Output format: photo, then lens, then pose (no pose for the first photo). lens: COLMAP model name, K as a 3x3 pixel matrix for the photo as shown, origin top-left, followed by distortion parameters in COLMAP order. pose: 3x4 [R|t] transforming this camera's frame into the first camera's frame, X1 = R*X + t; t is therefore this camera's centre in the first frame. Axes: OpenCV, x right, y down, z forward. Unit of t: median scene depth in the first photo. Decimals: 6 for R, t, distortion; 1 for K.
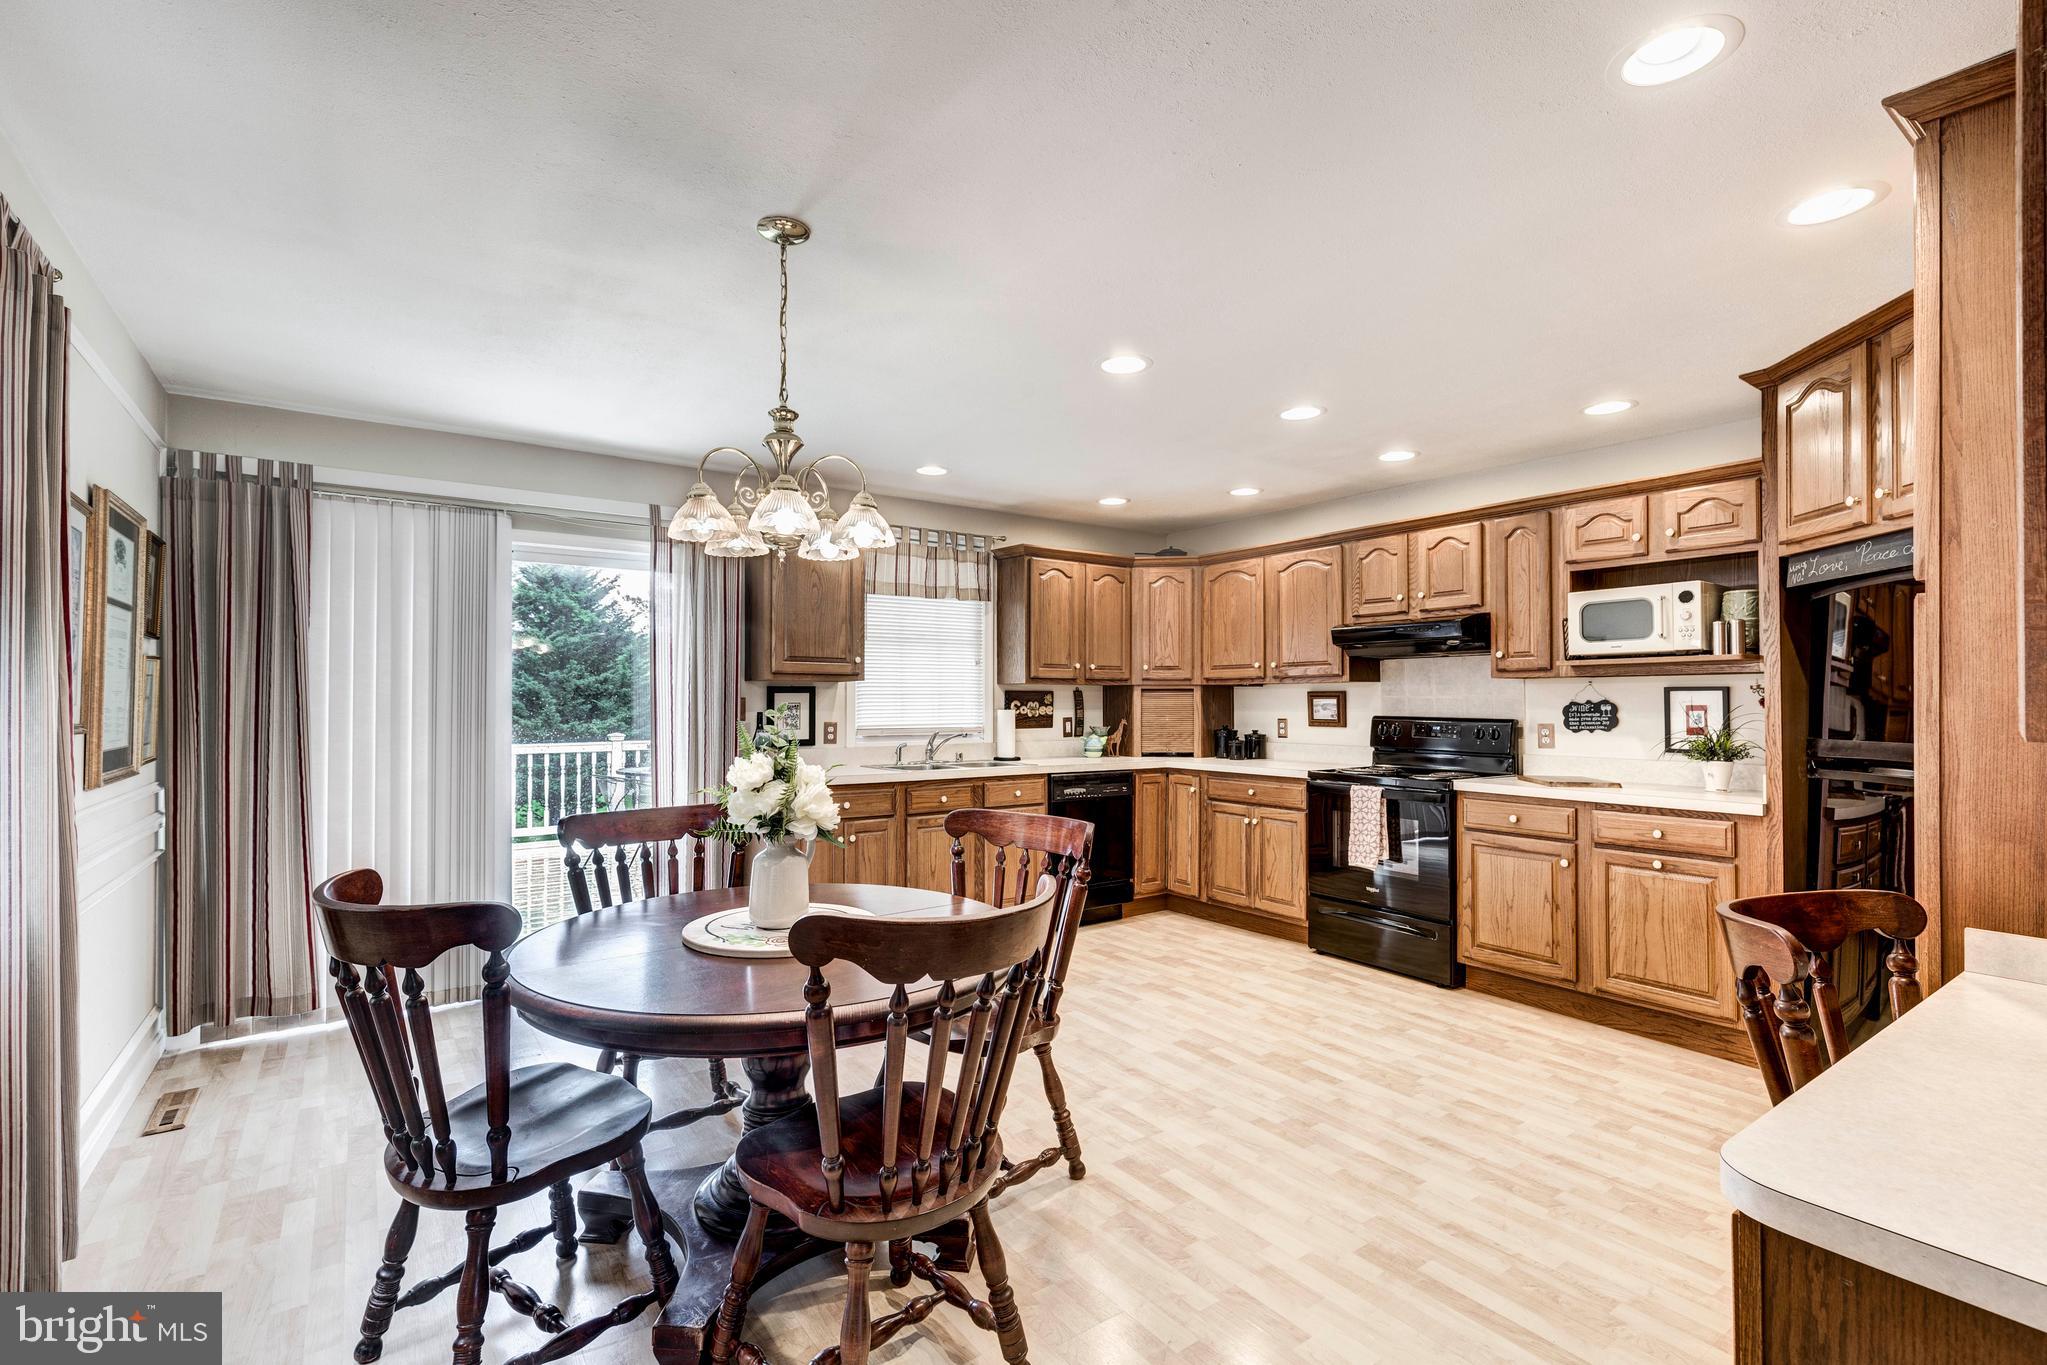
lens RADIAL K [[933.5, 0, 1054.1], [0, 933.5, 688.7], [0, 0, 1]] dist [0.008005, -0.000227]
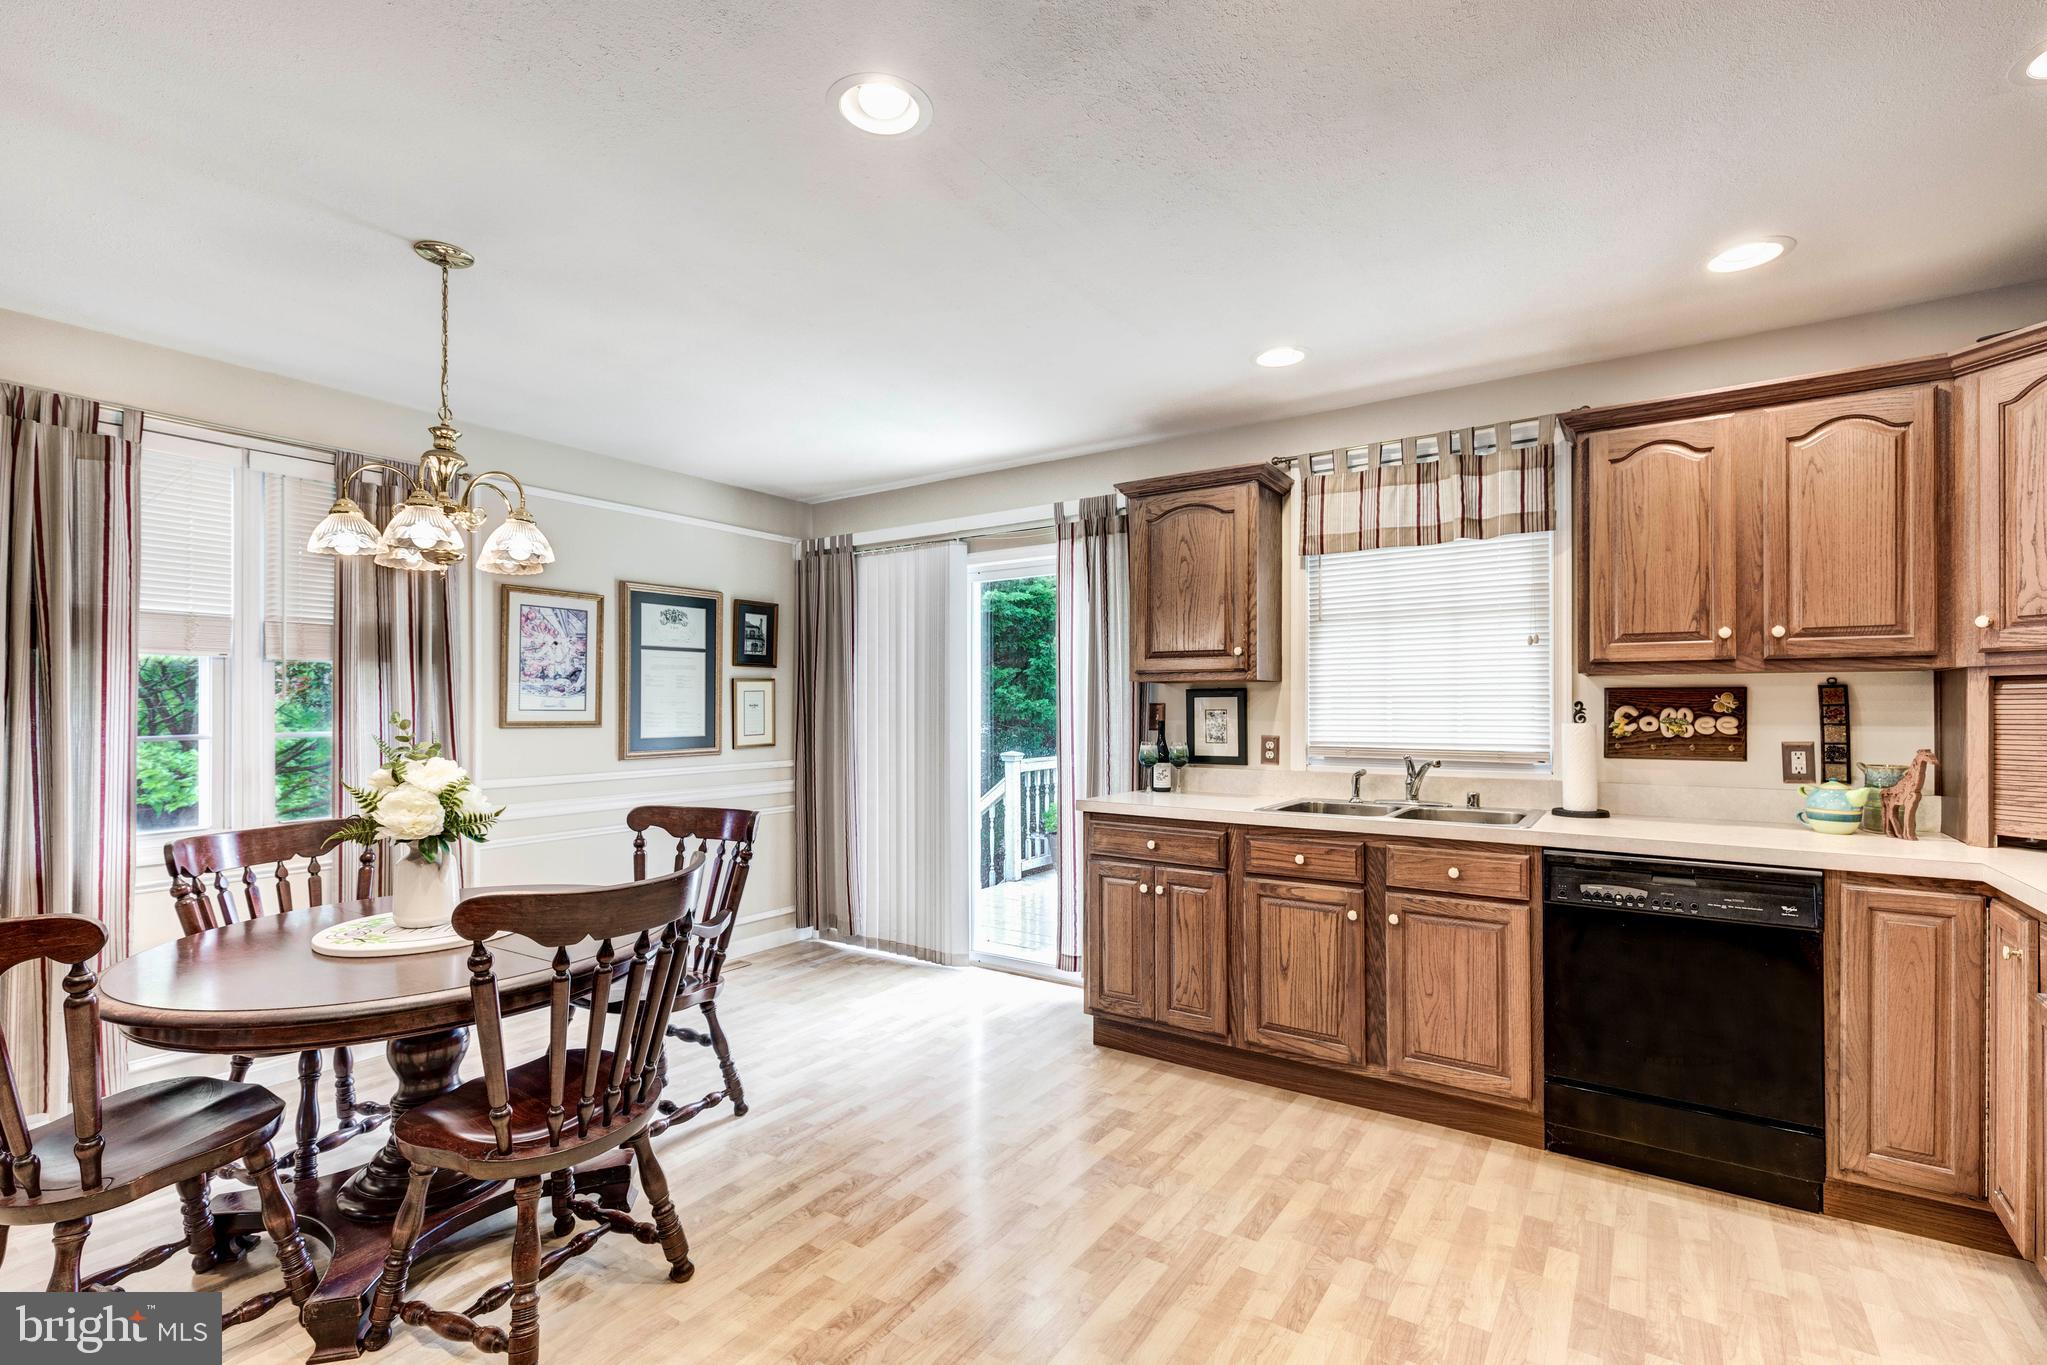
lens RADIAL K [[928.5, 0, 1035.8], [0, 928.5, 706.2], [0, 0, 1]] dist [0.003336, -0.001012]
pose [[0.324221, -0.000551, -0.945981, 0.450622], [0.013391, 0.999902, 0.004008, 0.007732], [0.945886, -0.013967, 0.324197, 0.651145]]
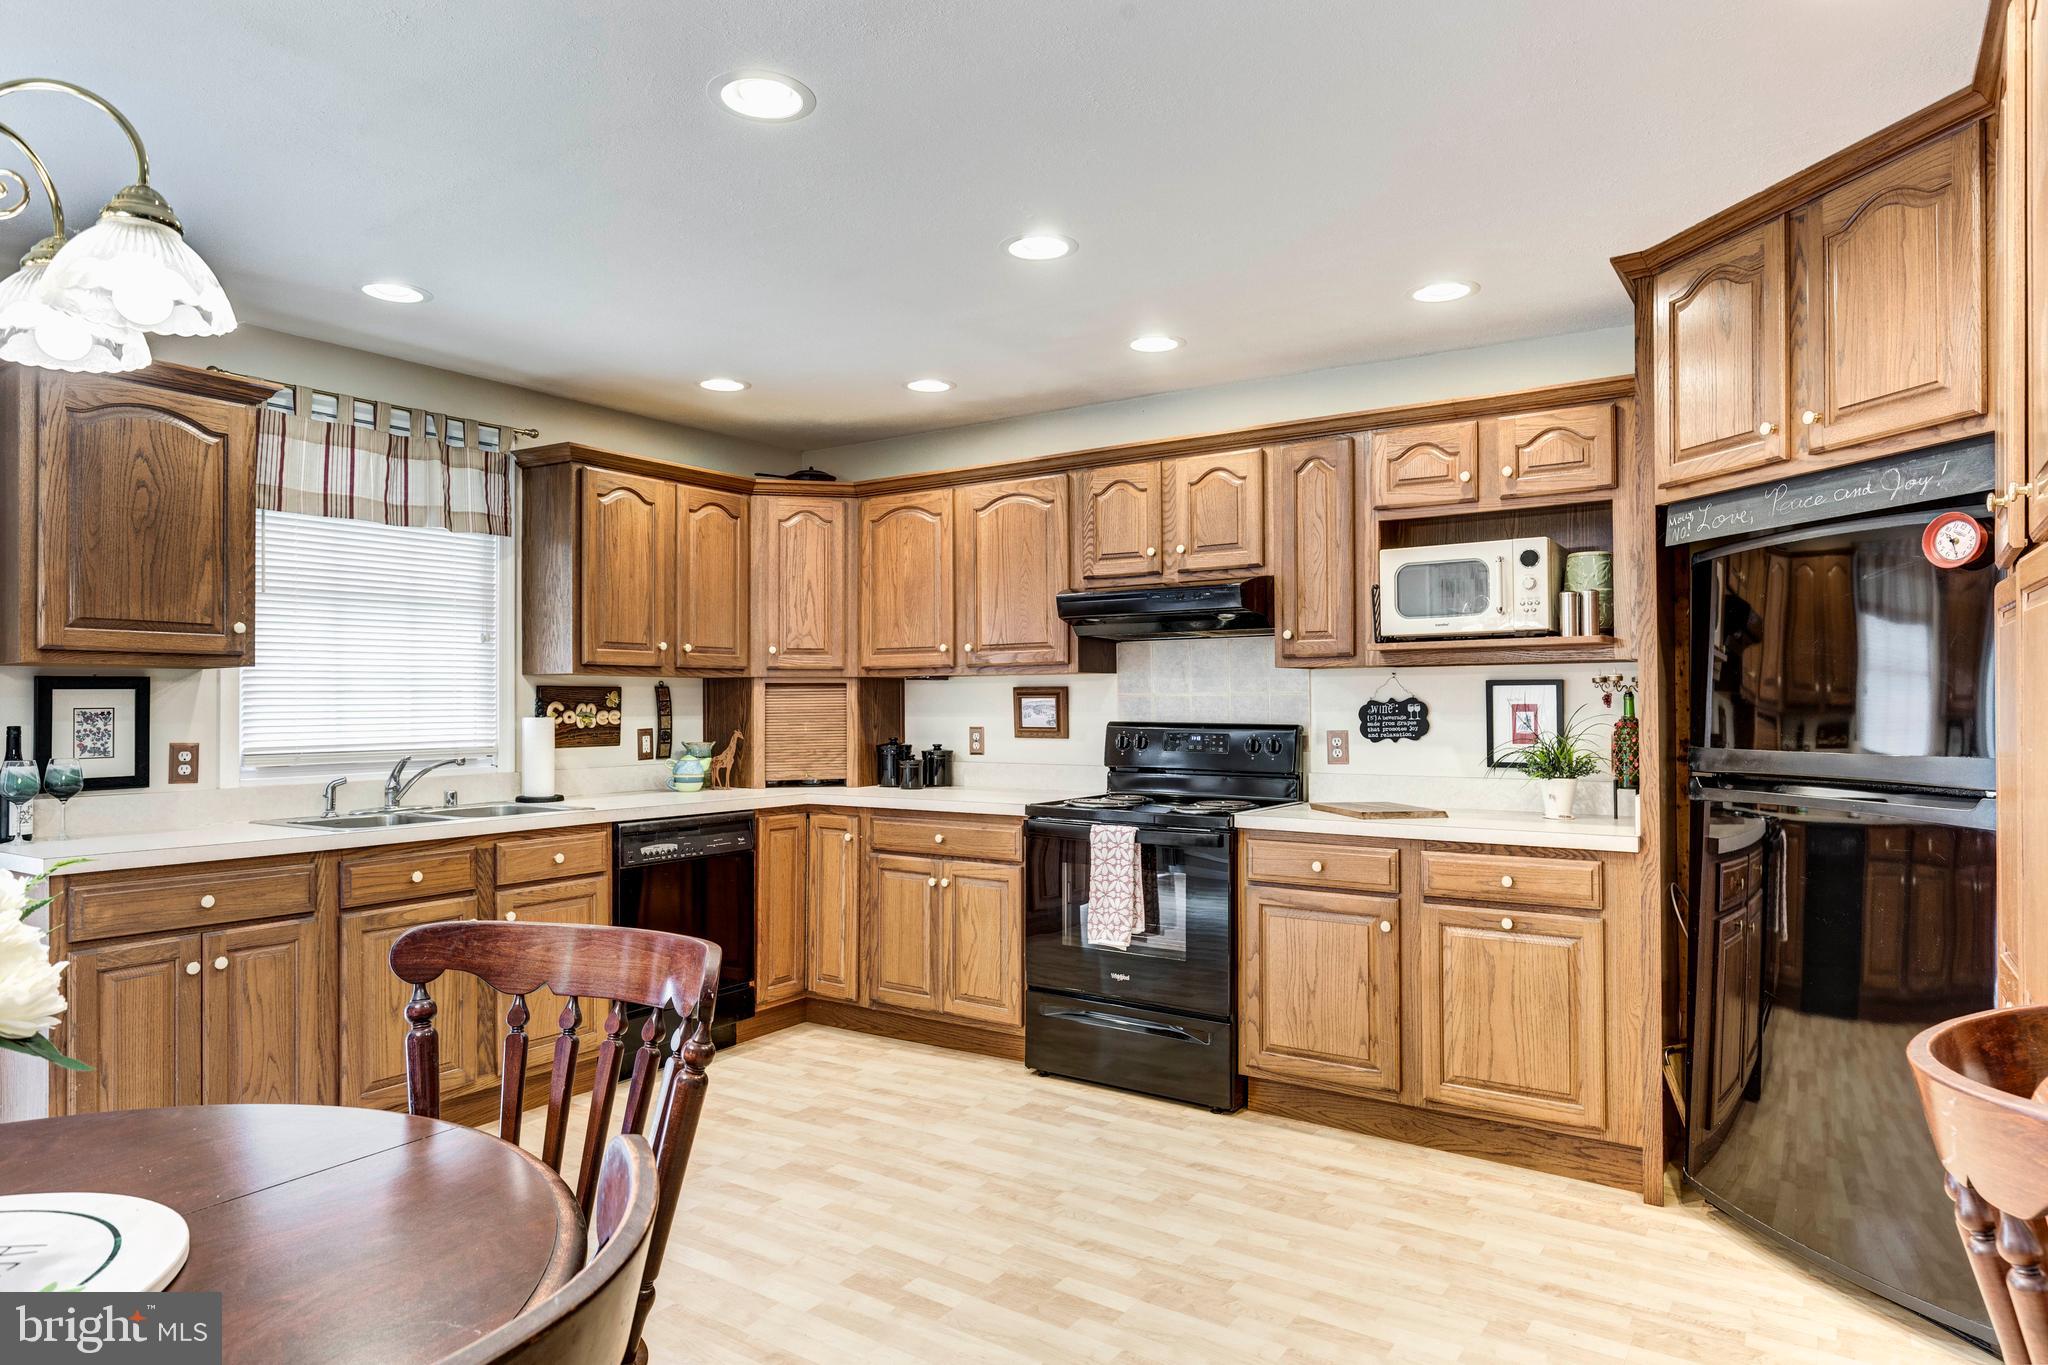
lens RADIAL K [[1210.0, 0, 1054.0], [0, 1210.0, 686.8], [0, 0, 1]] dist [0.005829, -0.000411]
pose [[0.940409, 0.000395, 0.340045, -0.005252], [-0.000466, 1.000000, 0.000127, 0.003196], [-0.340045, -0.000278, 0.940409, 0.187652]]
